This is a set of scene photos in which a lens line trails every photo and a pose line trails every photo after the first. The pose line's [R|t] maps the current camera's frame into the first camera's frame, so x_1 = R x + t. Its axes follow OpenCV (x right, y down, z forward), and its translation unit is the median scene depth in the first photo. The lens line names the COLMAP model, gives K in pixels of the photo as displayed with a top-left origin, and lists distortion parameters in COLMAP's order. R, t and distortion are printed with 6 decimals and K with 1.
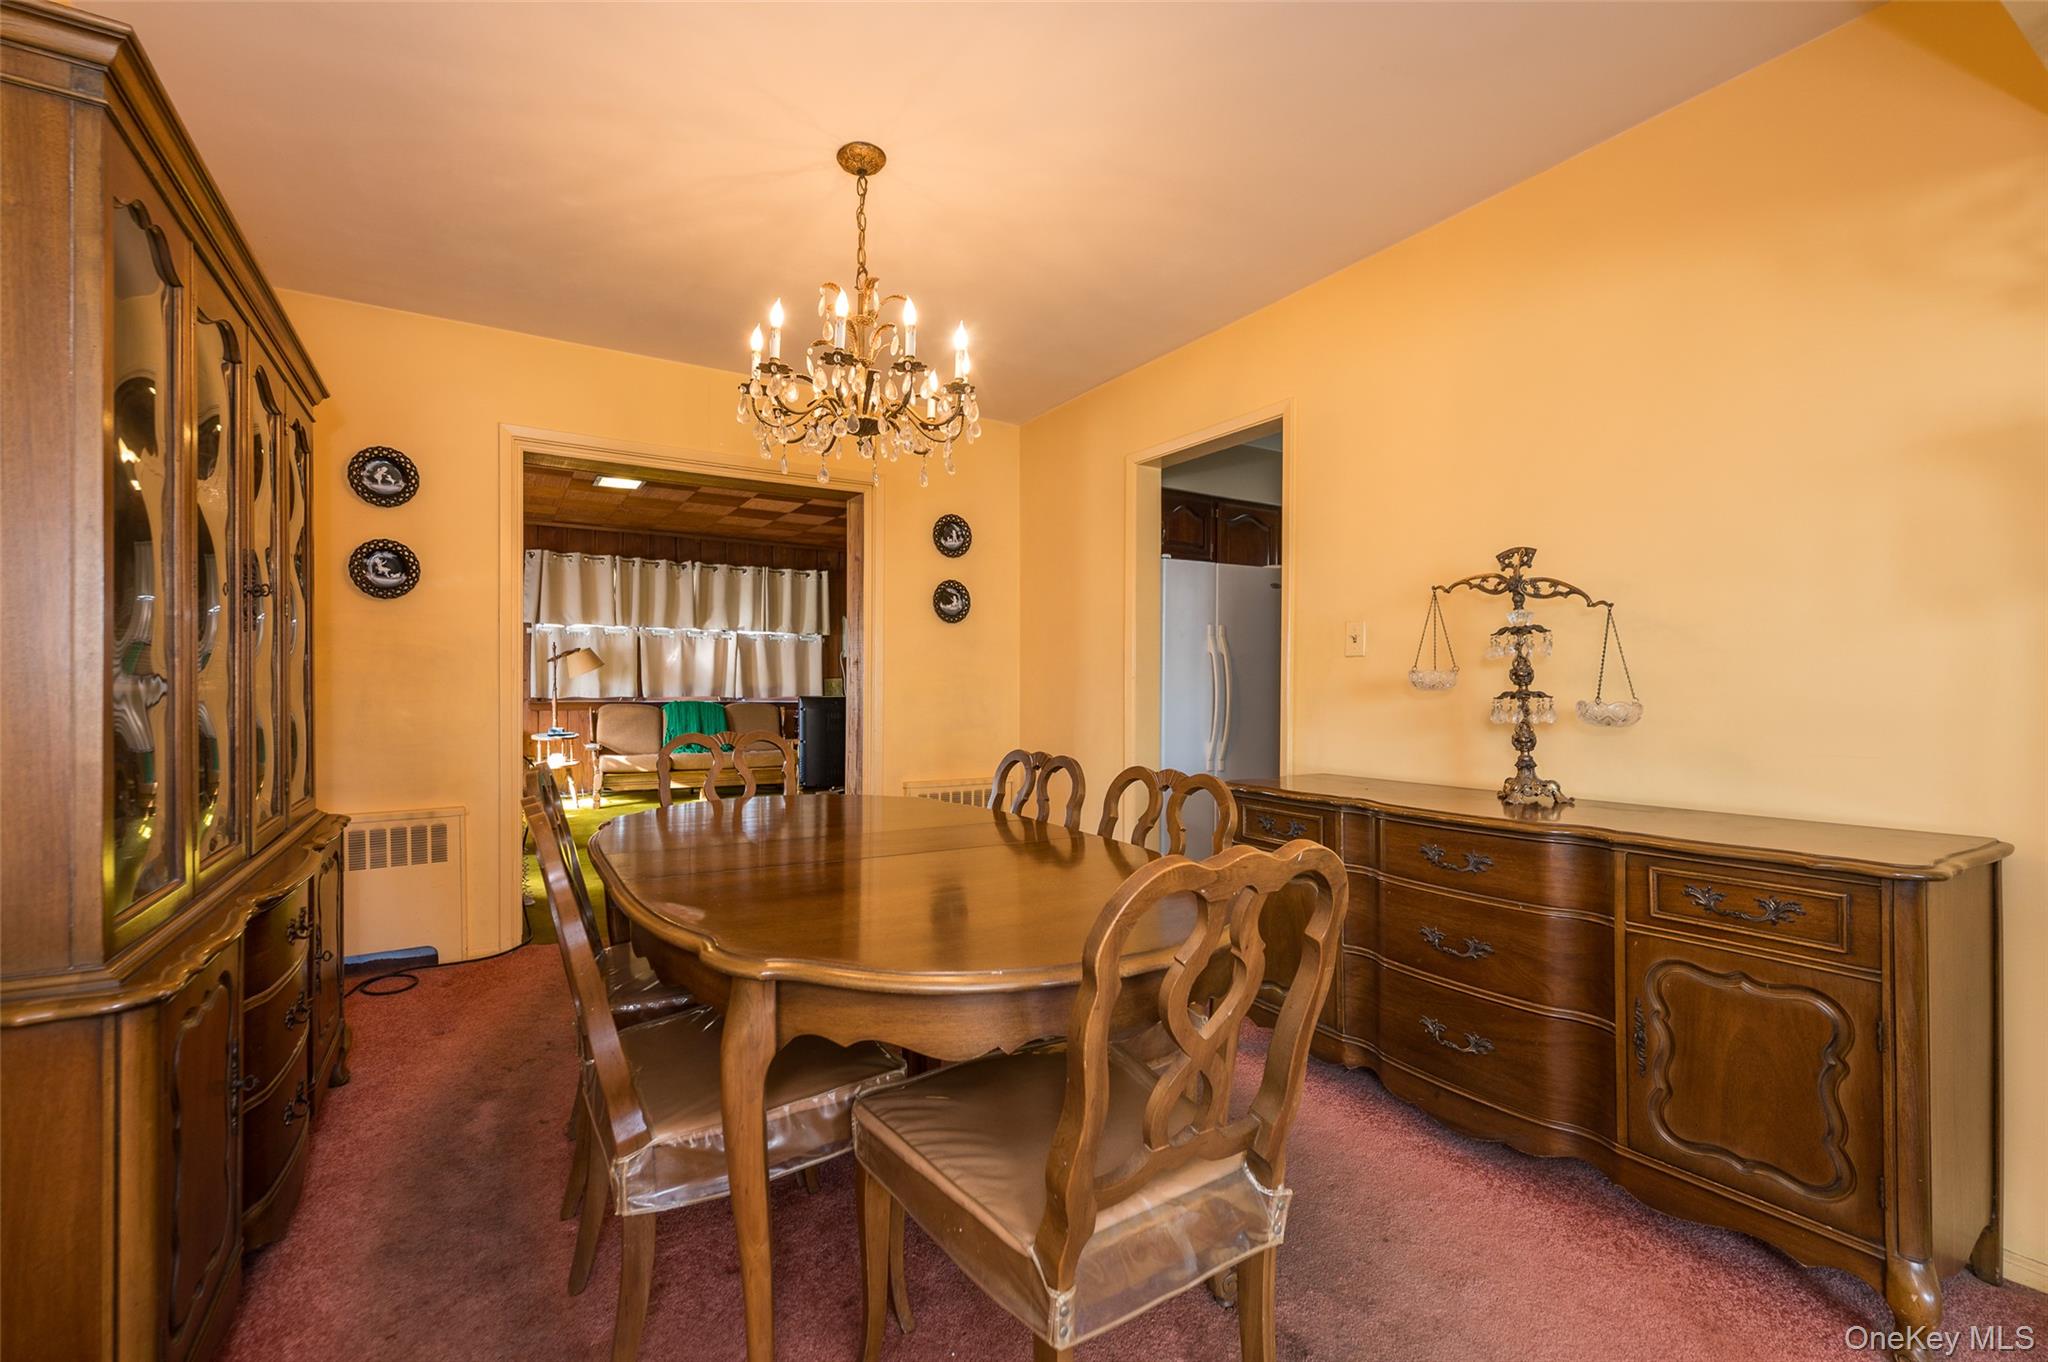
lens RADIAL K [[859.9, 0, 1033.3], [0, 859.9, 688.7], [0, 0, 1]] dist [-0.019031, -0.000158]
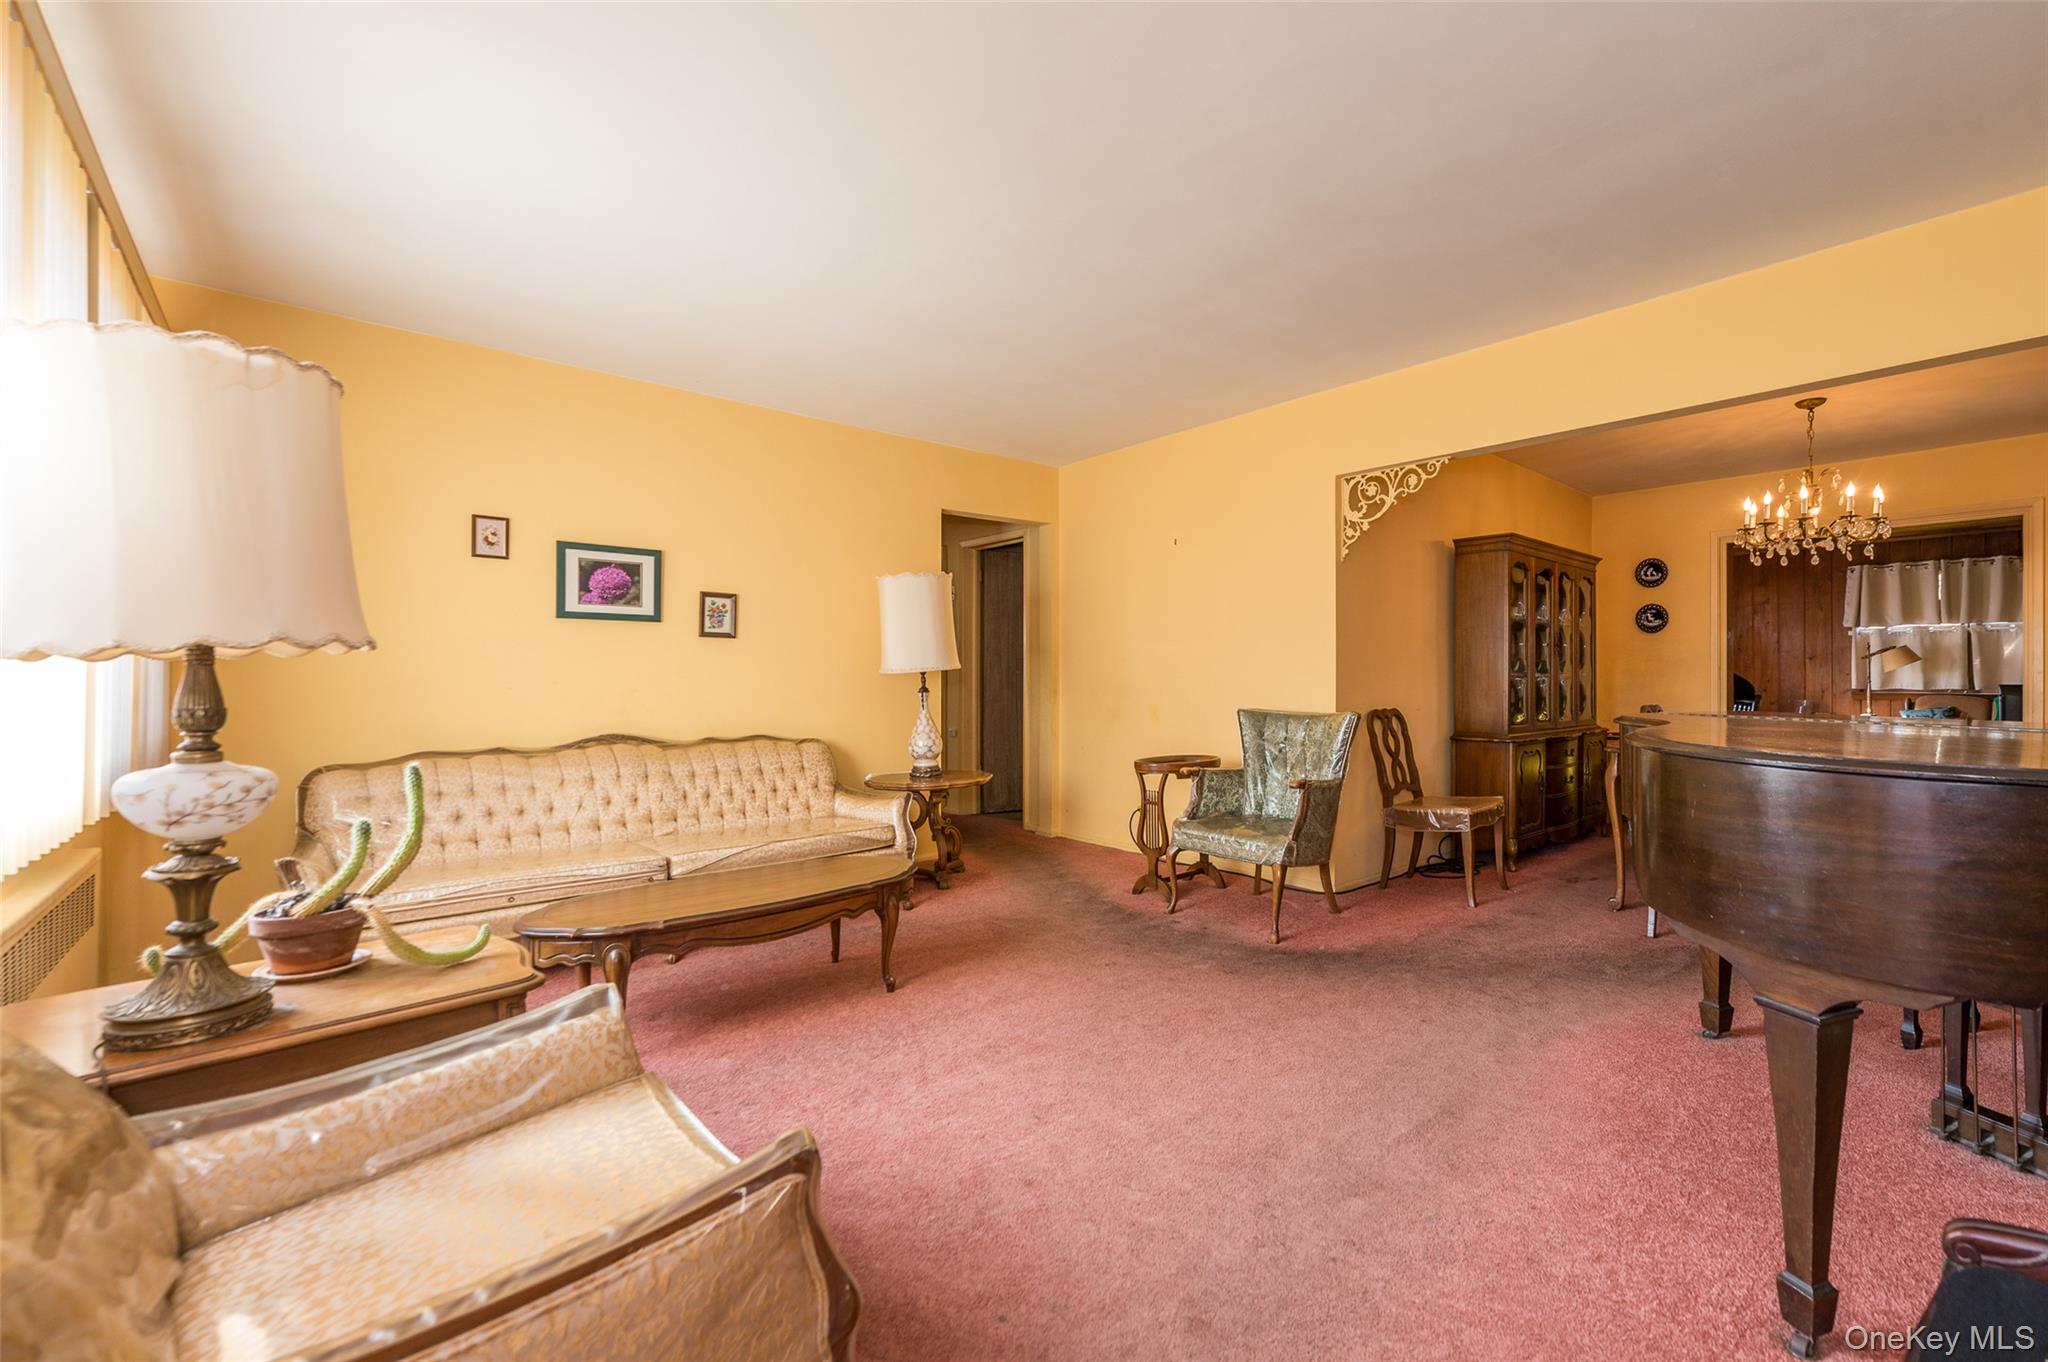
lens RADIAL K [[859.9, 0, 1033.3], [0, 859.9, 688.7], [0, 0, 1]] dist [-0.019031, -0.000158]
pose [[0.125348, 0.007710, -0.992083, 0.428543], [-0.001868, 0.999970, 0.007536, 0.003507], [0.992111, 0.000908, 0.125359, -0.282033]]
